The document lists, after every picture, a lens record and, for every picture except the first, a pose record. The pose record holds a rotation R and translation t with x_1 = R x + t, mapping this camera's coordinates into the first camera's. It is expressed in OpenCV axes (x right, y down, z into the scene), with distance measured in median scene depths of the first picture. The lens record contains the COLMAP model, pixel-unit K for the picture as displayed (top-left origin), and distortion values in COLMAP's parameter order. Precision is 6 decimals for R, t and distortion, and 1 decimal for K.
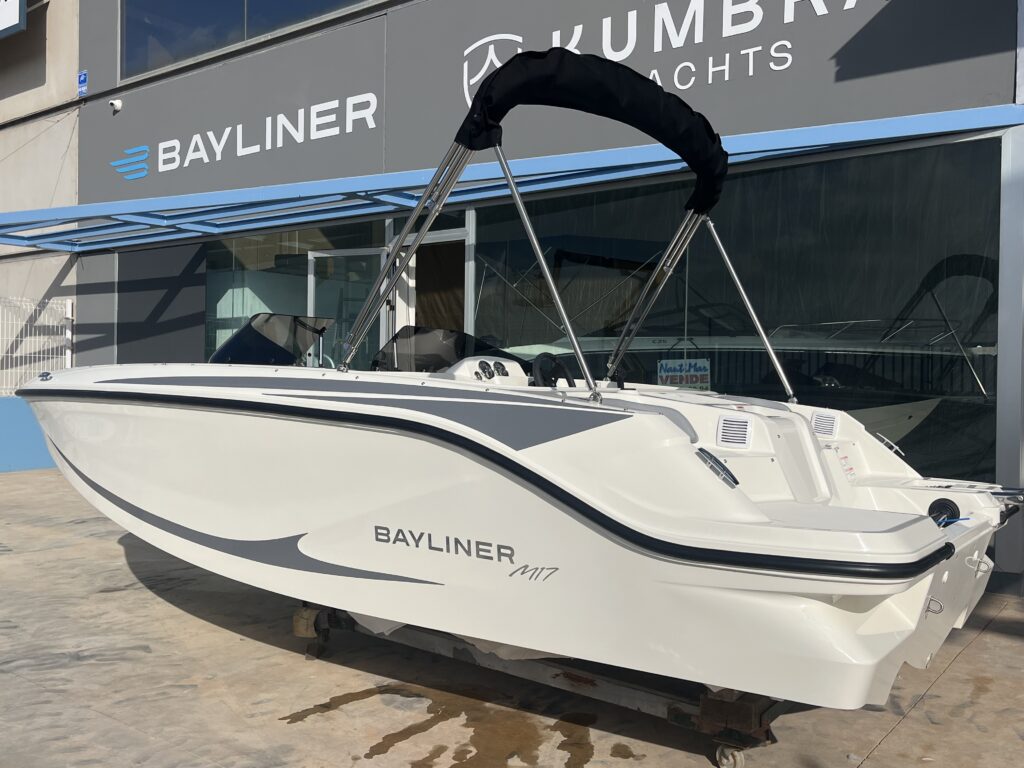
lens RADIAL K [[953.8, 0, 510.7], [0, 953.8, 381.4], [0, 0, 1]] dist [0.029102, 0.000000]
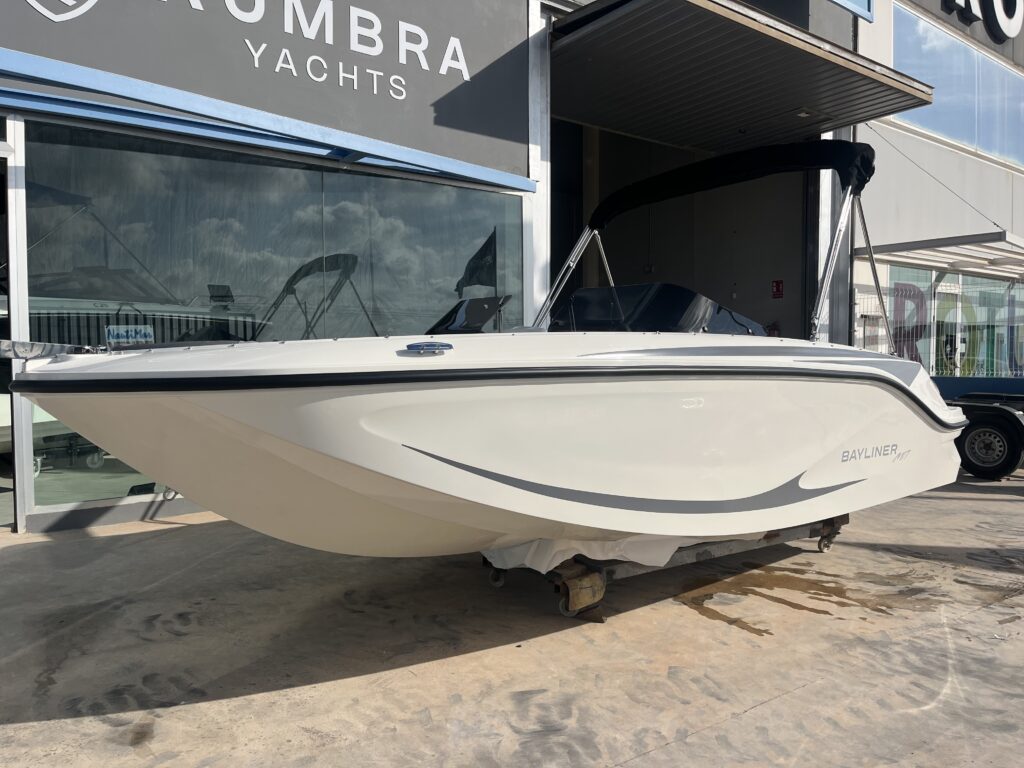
lens RADIAL K [[771.5, 0, 509.9], [0, 771.5, 383.9], [0, 0, 1]] dist [0.051935, -0.050407]
pose [[0.255433, -0.055547, 0.965230, -1.075111], [0.005611, 0.998417, 0.055972, -0.011908], [-0.966810, -0.008881, 0.255340, 0.929924]]
